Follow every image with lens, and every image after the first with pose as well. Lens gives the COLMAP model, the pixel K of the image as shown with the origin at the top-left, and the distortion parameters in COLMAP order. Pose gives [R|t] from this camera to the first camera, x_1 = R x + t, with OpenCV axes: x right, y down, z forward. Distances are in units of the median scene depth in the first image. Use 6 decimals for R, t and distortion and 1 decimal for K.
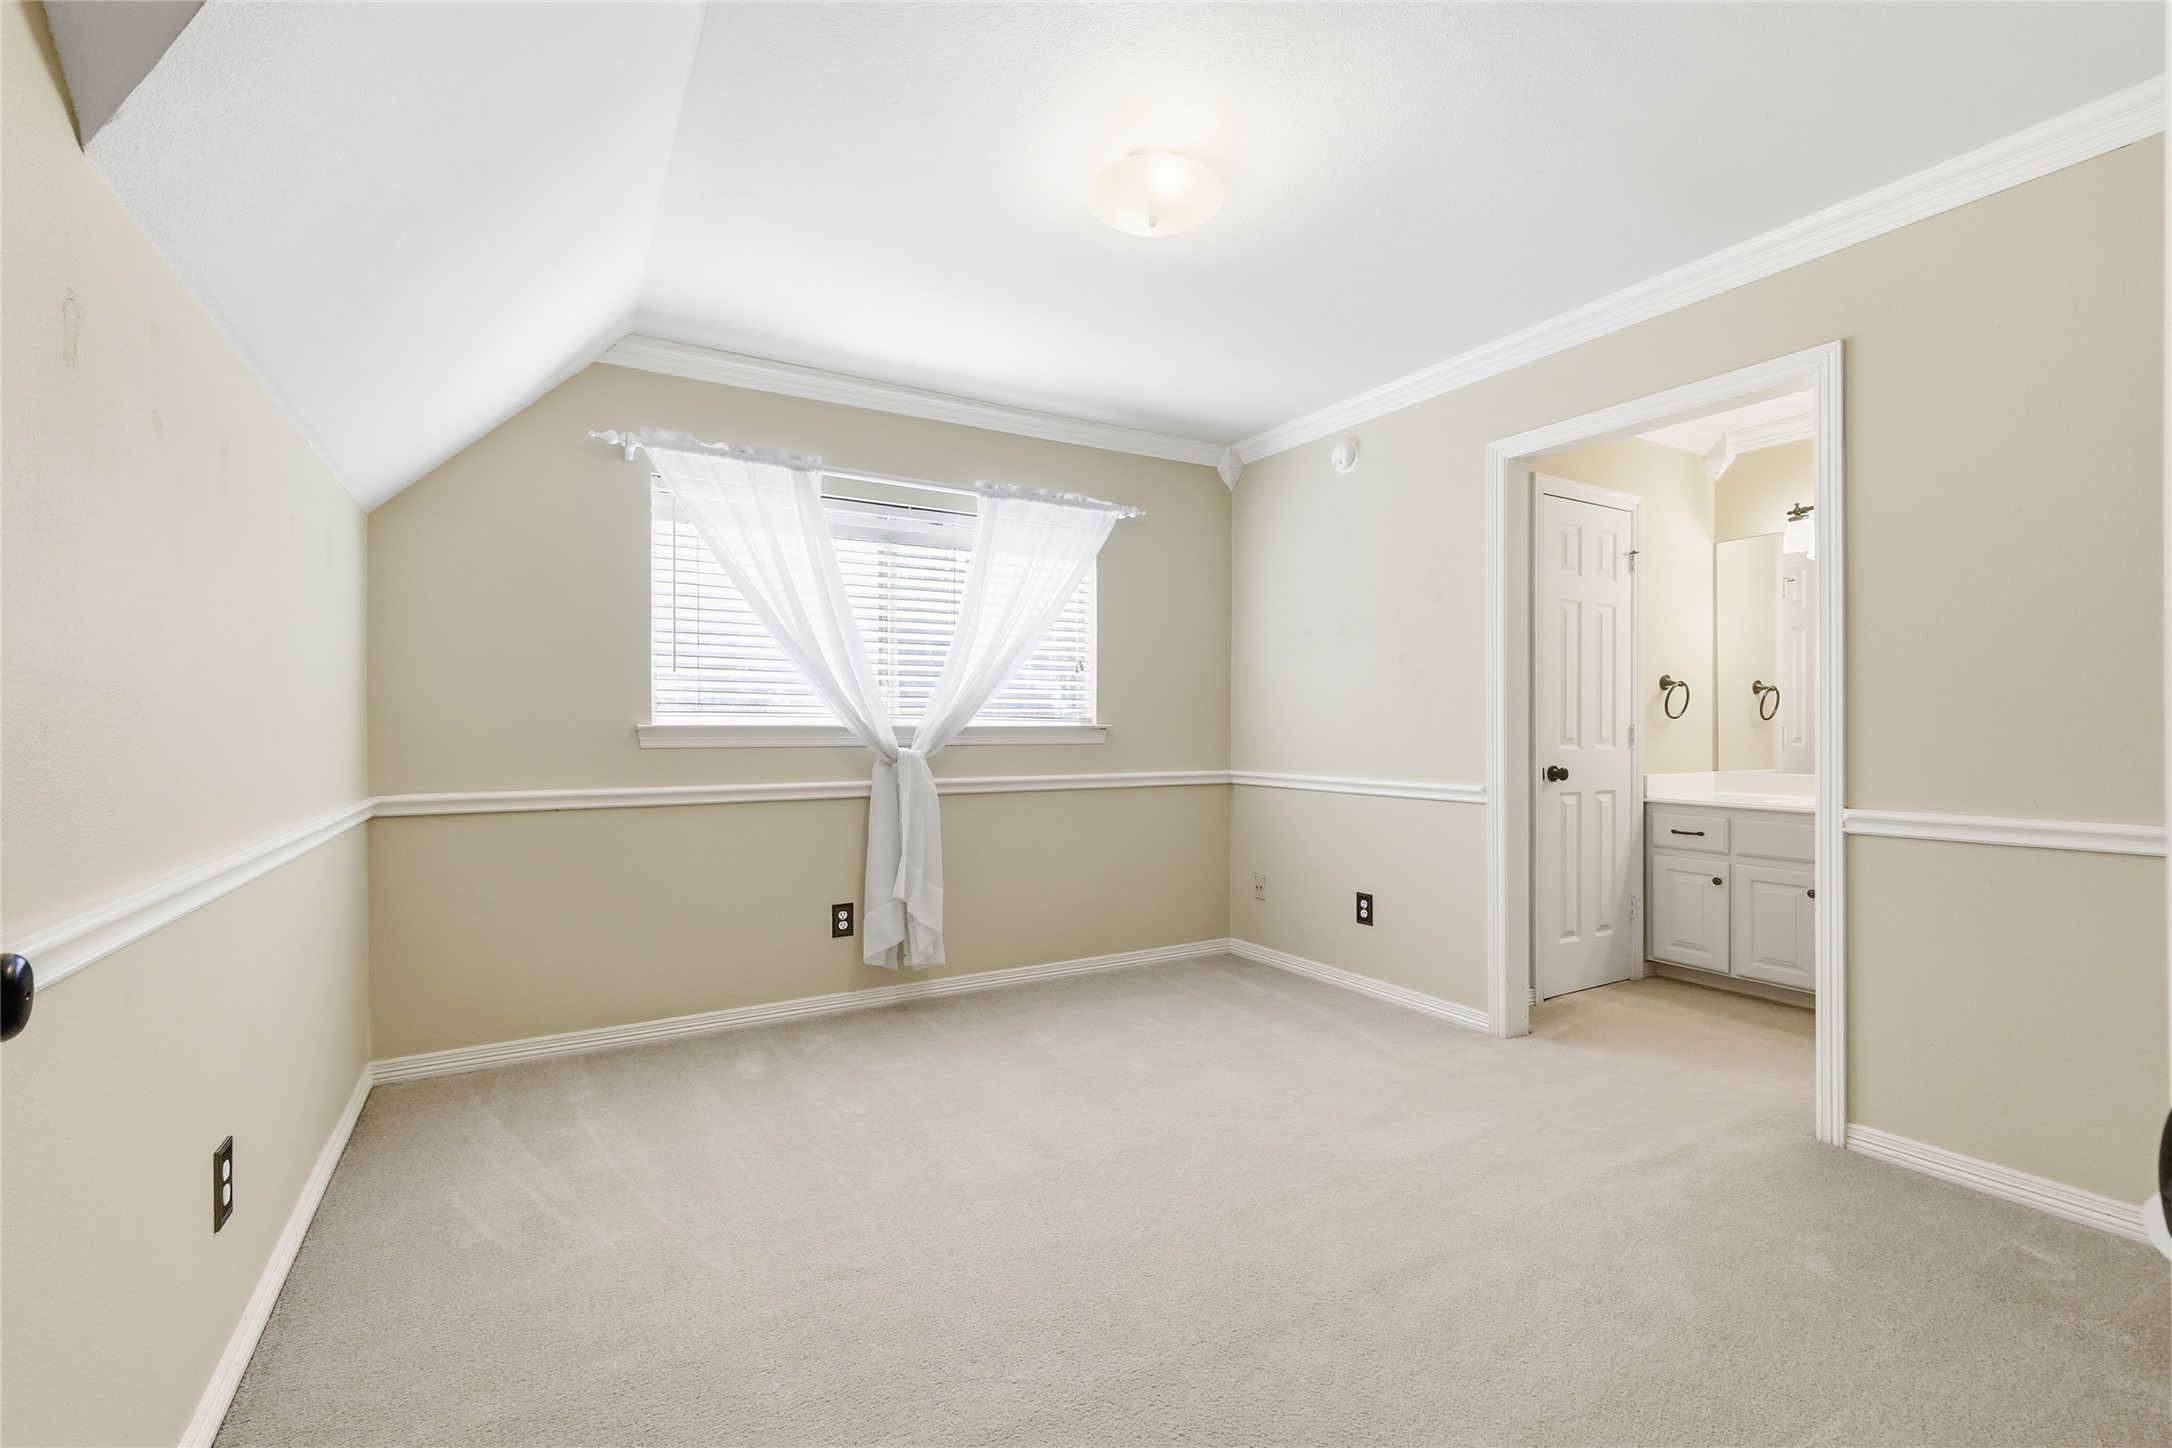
lens RADIAL K [[967.8, 0, 1083.0], [0, 967.8, 723.1], [0, 0, 1]] dist [0.000041, -0.000444]
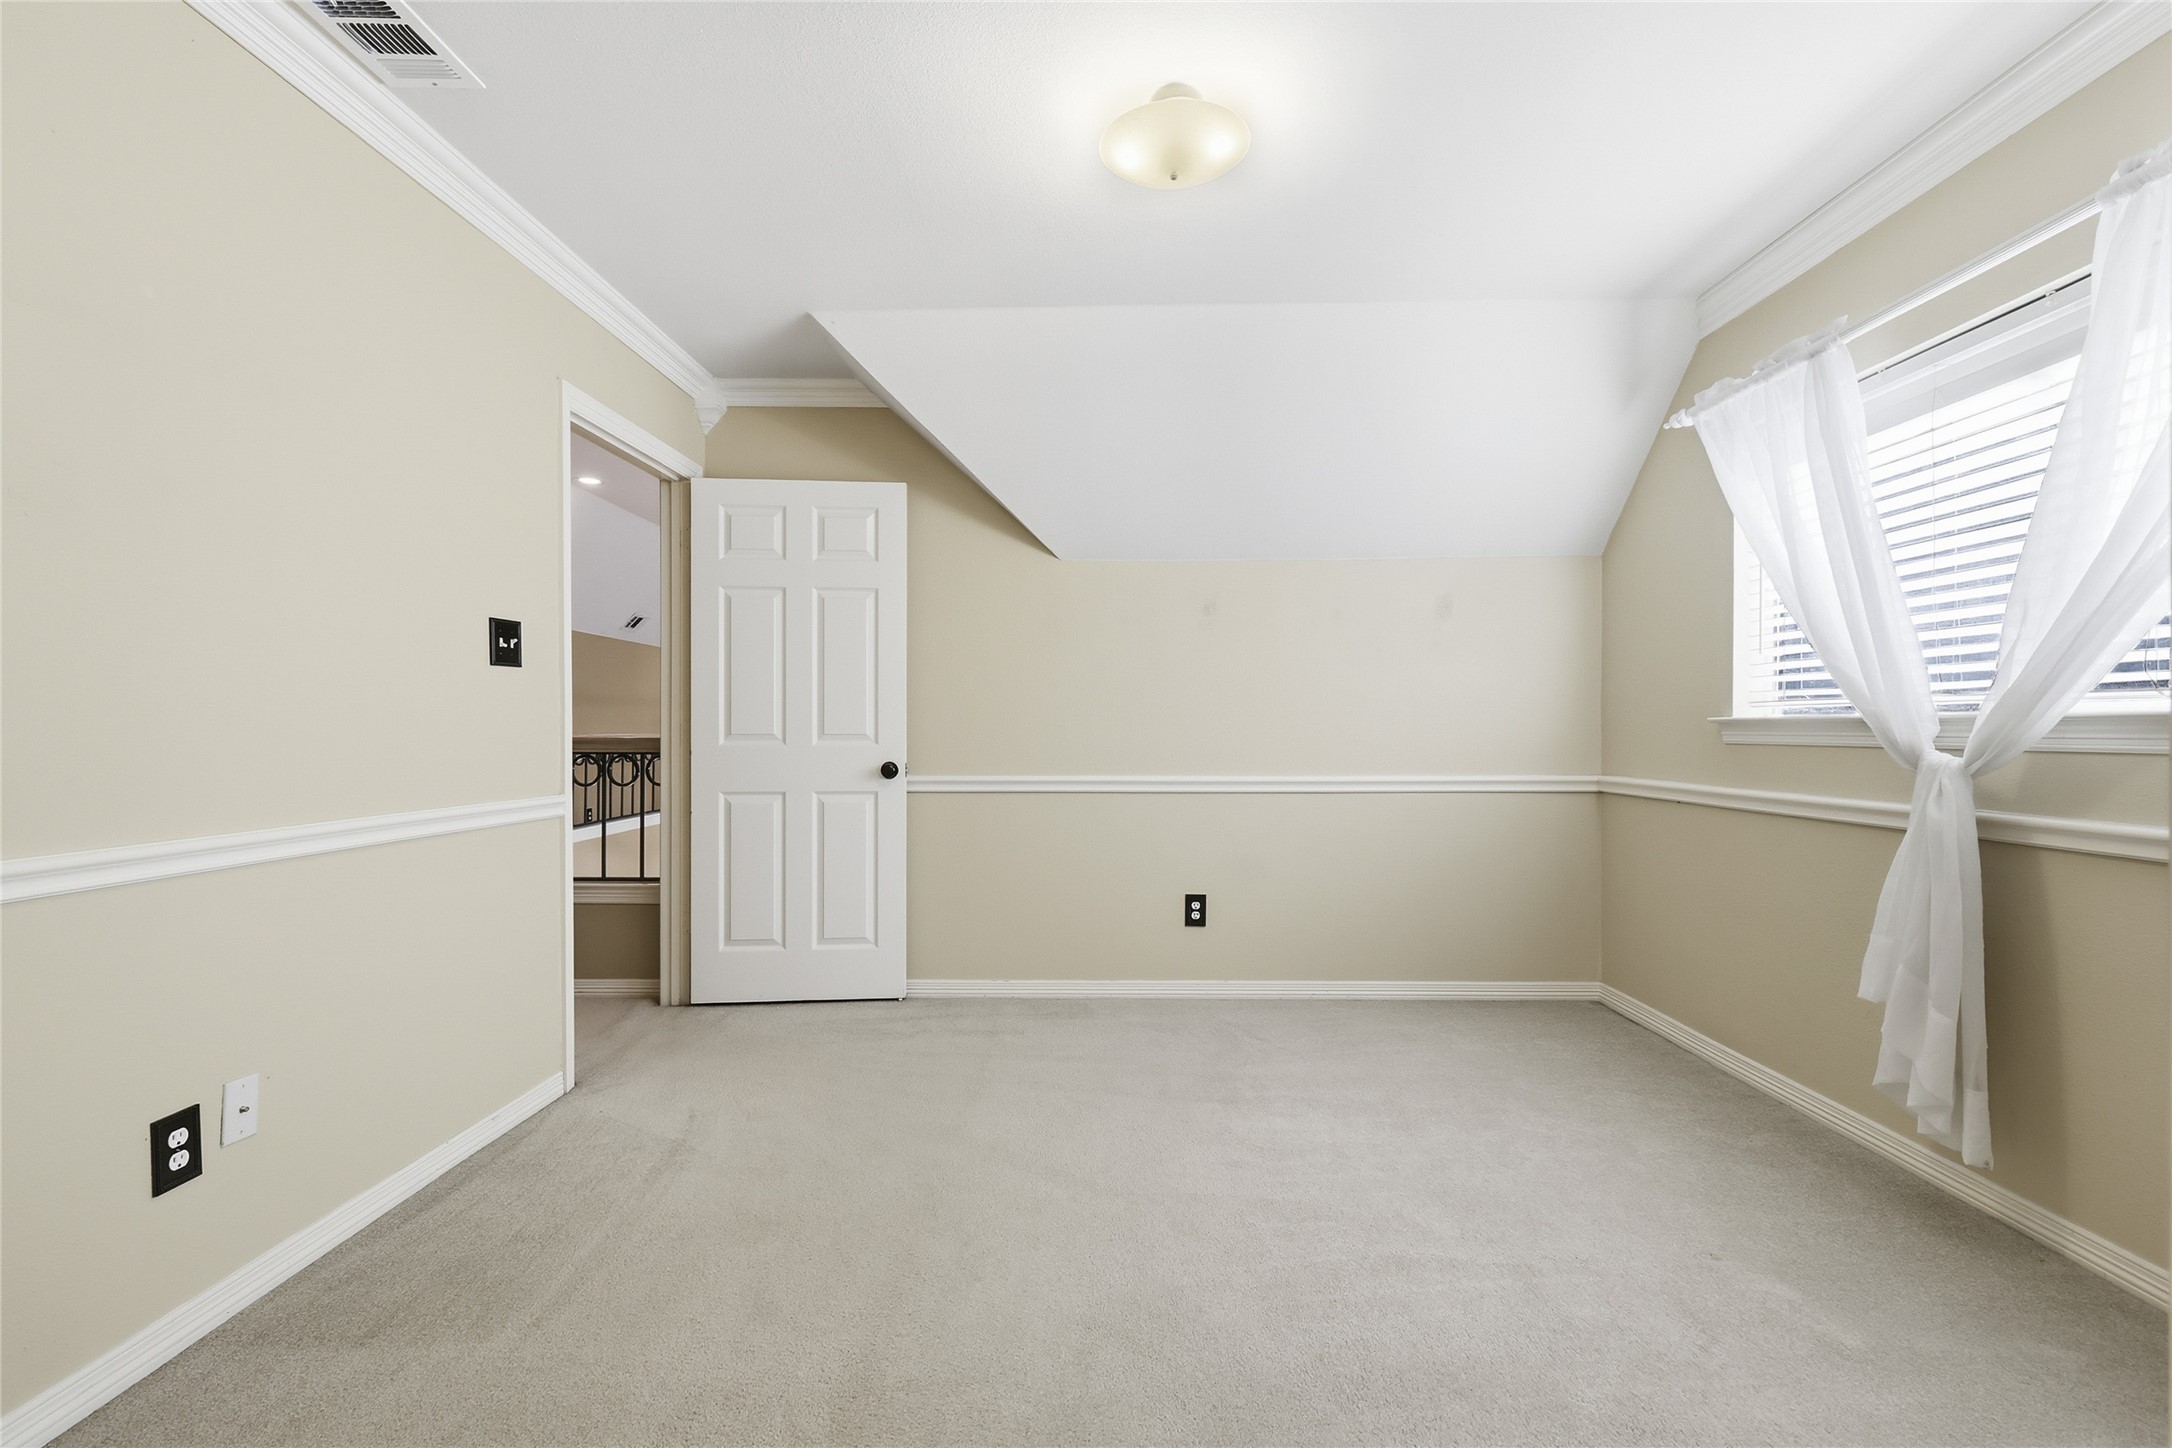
lens RADIAL K [[938.5, 0, 1081.0], [0, 938.5, 737.2], [0, 0, 1]] dist [-0.001223, -0.000085]
pose [[-0.503982, 0.002531, -0.863710, 0.568305], [0.007221, 0.999973, -0.001283, 0.015023], [0.863684, -0.006884, -0.503987, 0.875703]]
